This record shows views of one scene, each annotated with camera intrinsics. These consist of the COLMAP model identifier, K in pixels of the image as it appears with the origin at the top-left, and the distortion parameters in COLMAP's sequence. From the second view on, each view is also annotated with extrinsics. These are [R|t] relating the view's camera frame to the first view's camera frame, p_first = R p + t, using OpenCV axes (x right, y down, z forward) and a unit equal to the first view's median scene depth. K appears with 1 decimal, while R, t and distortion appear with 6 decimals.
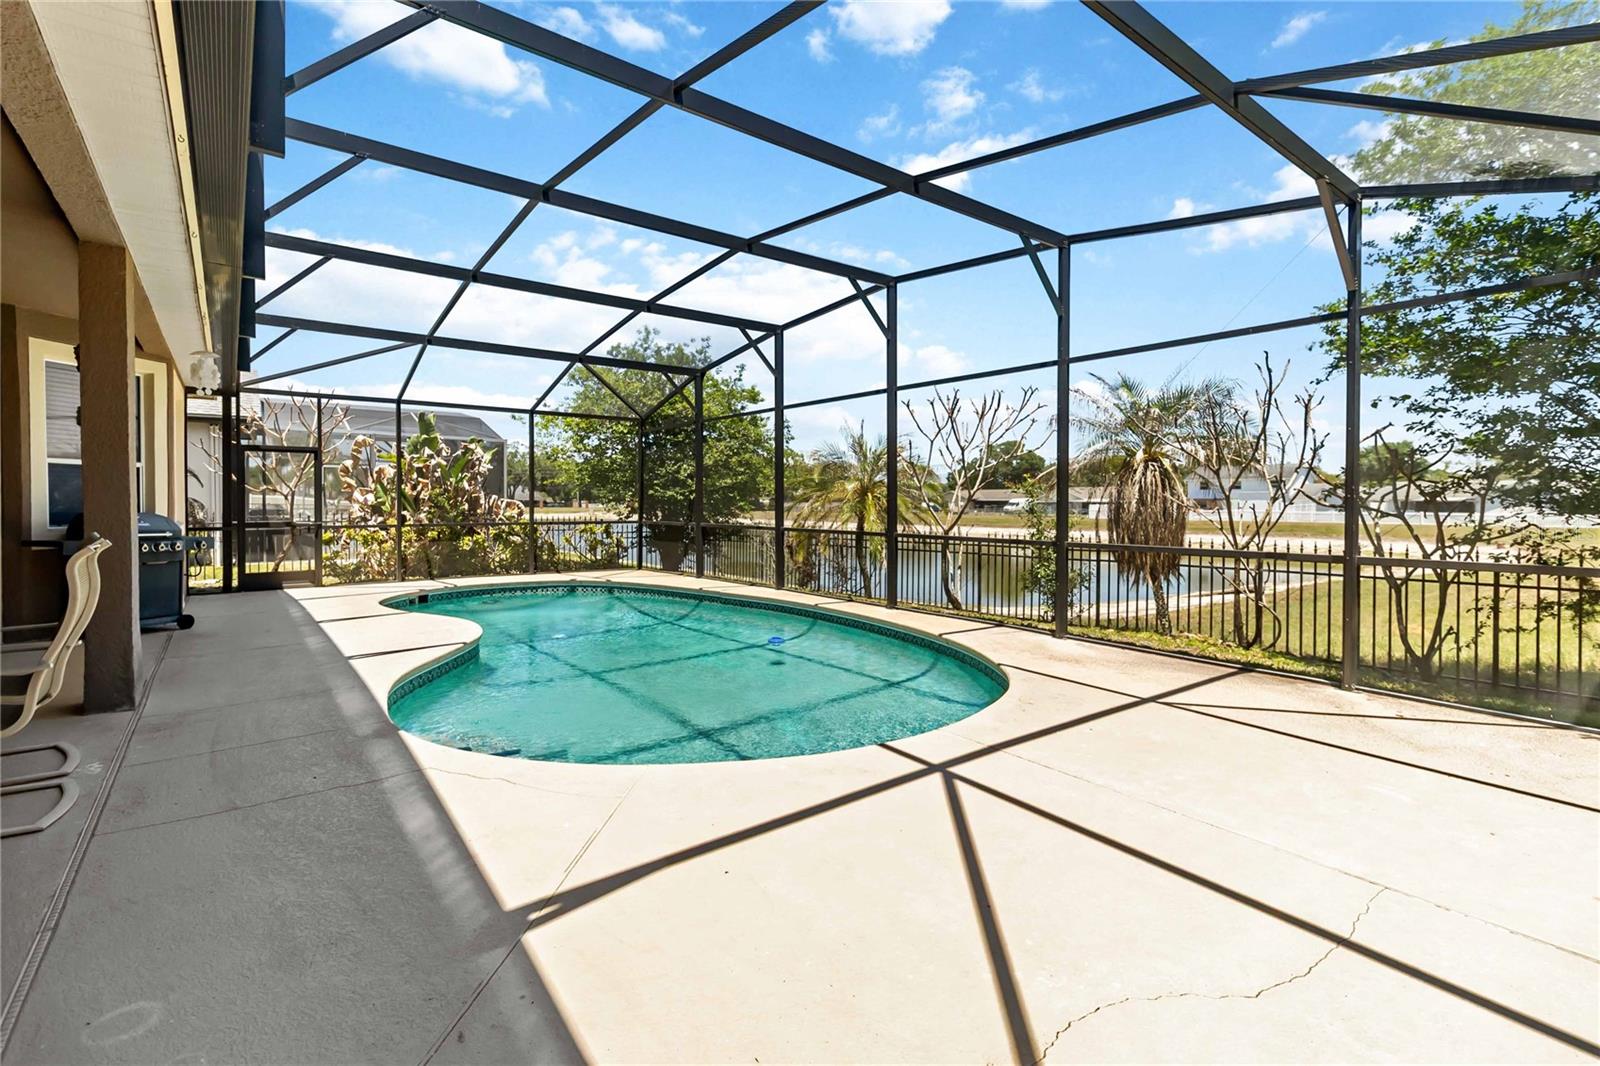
lens RADIAL K [[731.0, 0, 803.5], [0, 731.0, 525.3], [0, 0, 1]] dist [-0.000551, -0.001366]
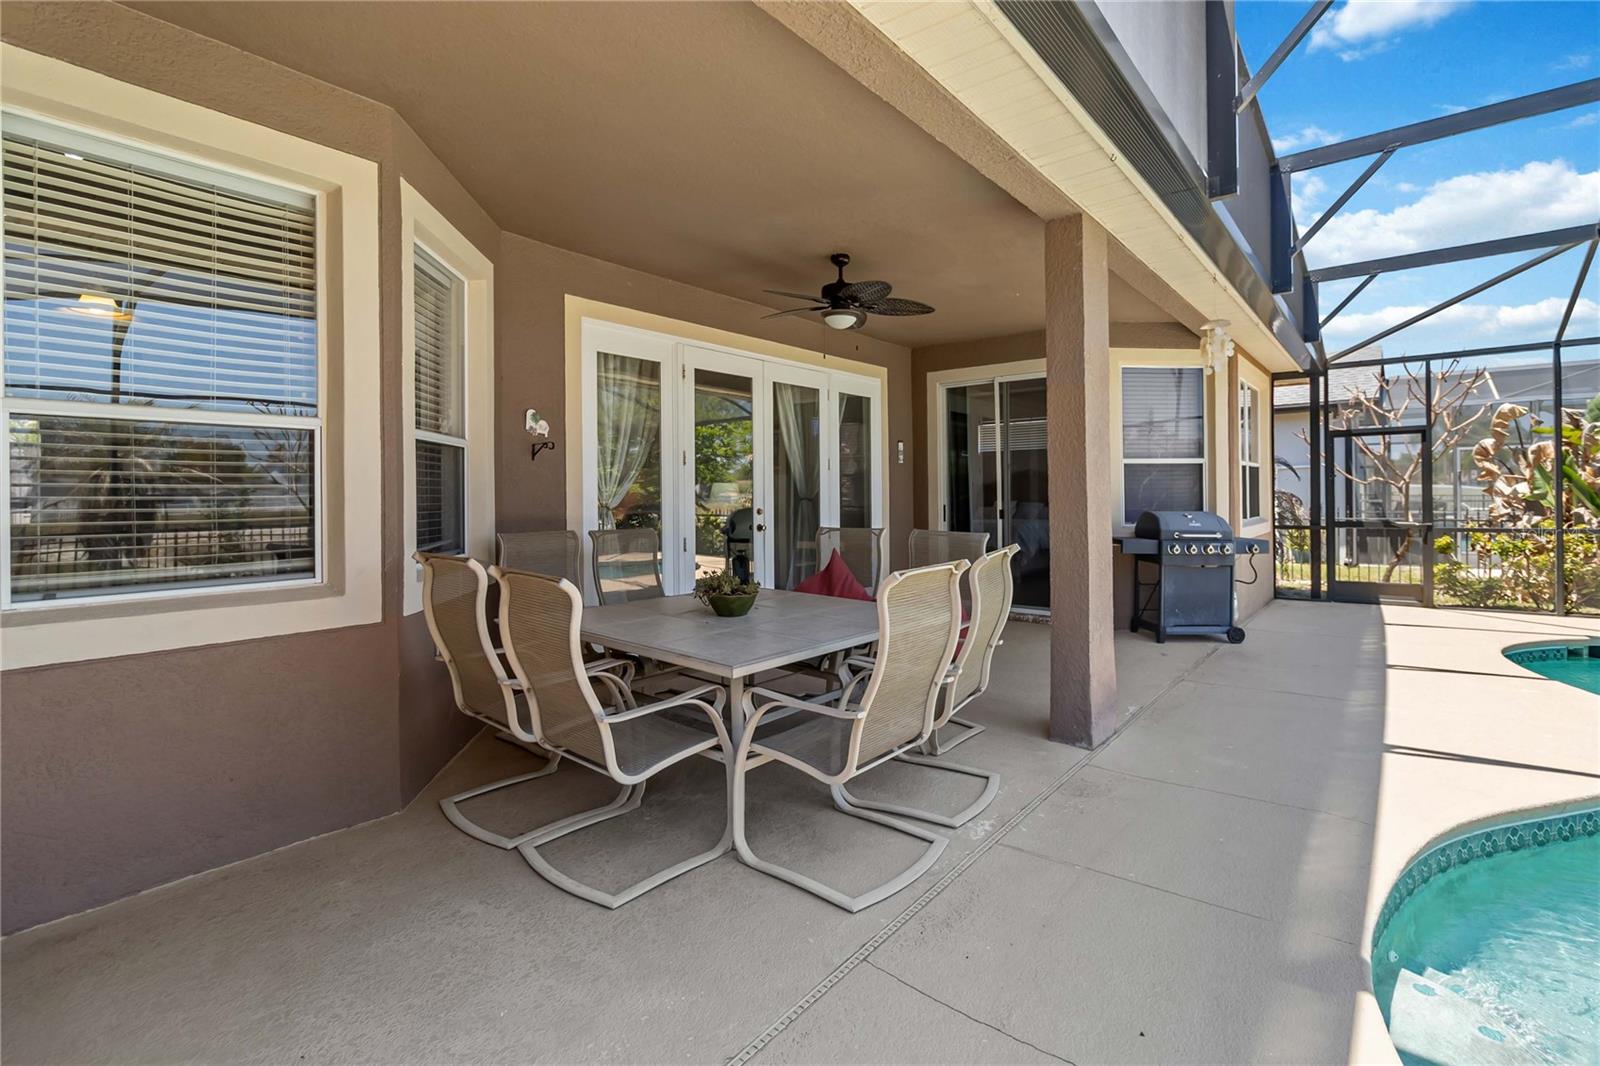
lens RADIAL K [[731.0, 0, 810.5], [0, 731.0, 495.2], [0, 0, 1]] dist [-0.000551, -0.001366]
pose [[0.224513, -0.003932, -0.974463, -0.061173], [-0.020844, 0.999744, -0.008836, -0.012770], [0.974248, 0.022295, 0.224373, 0.192406]]
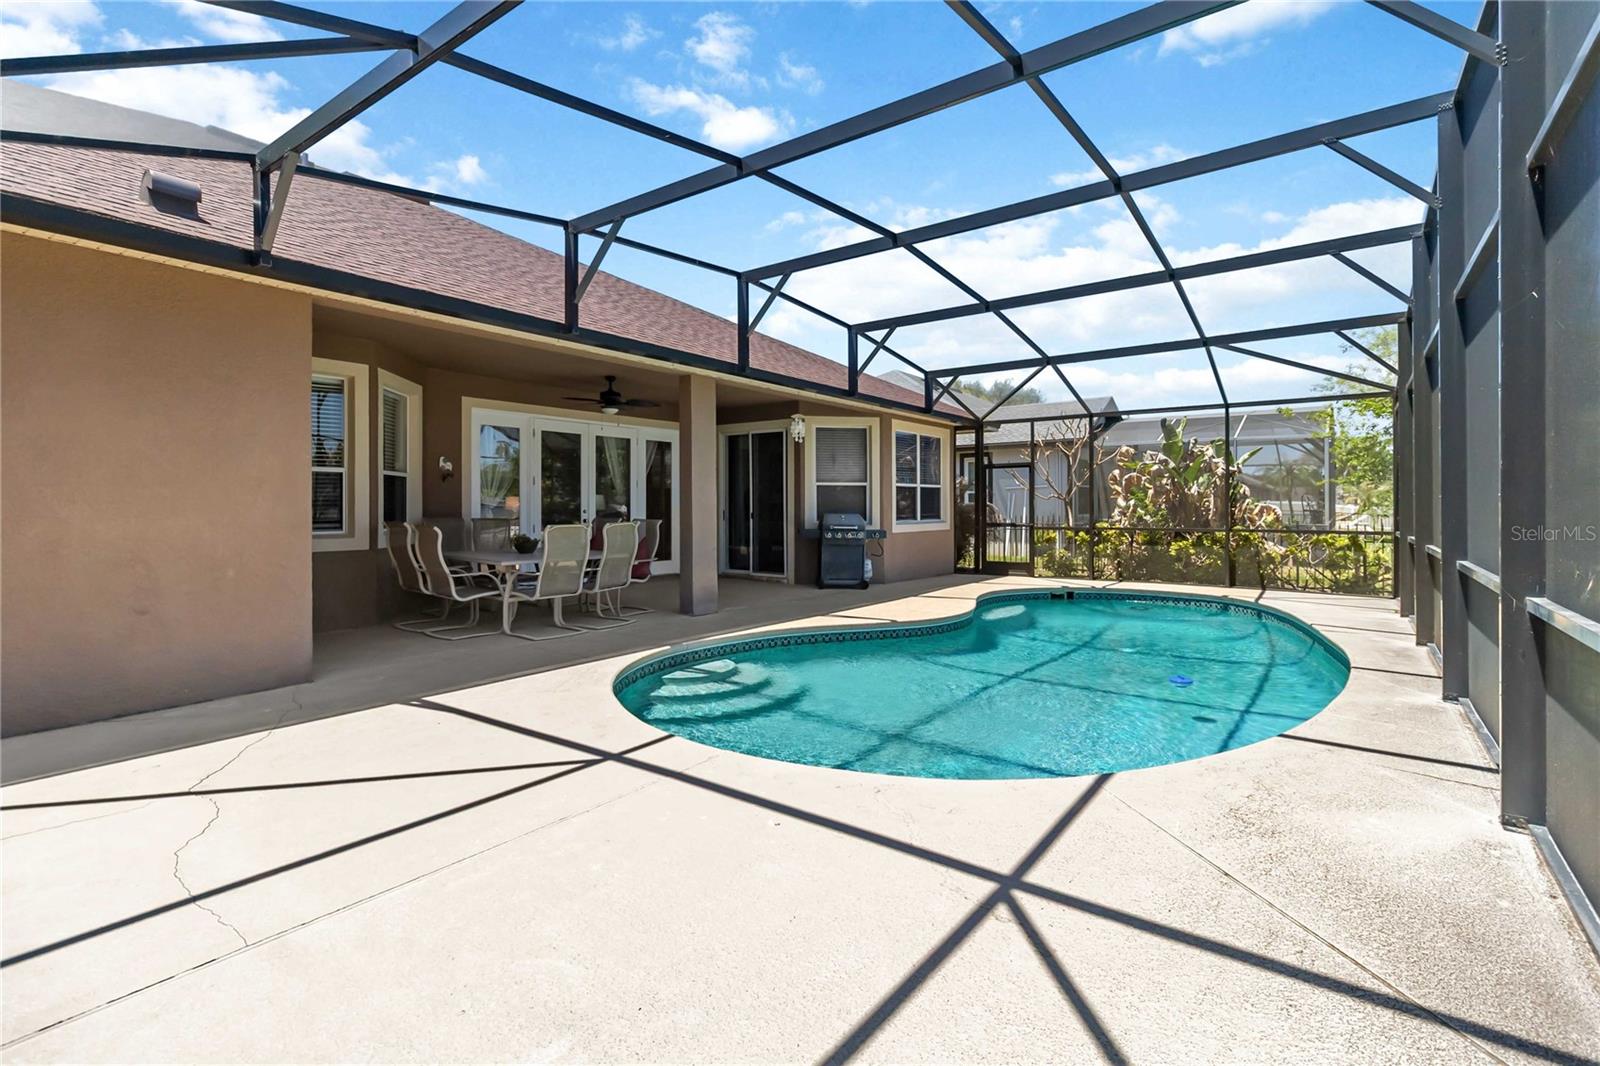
lens RADIAL K [[731.0, 0, 813.2], [0, 731.0, 508.0], [0, 0, 1]] dist [-0.000551, -0.001366]
pose [[0.268560, -0.002753, -0.963259, 0.406597], [-0.027743, 0.999559, -0.010591, -0.007311], [0.962863, 0.029568, 0.268365, 0.313813]]
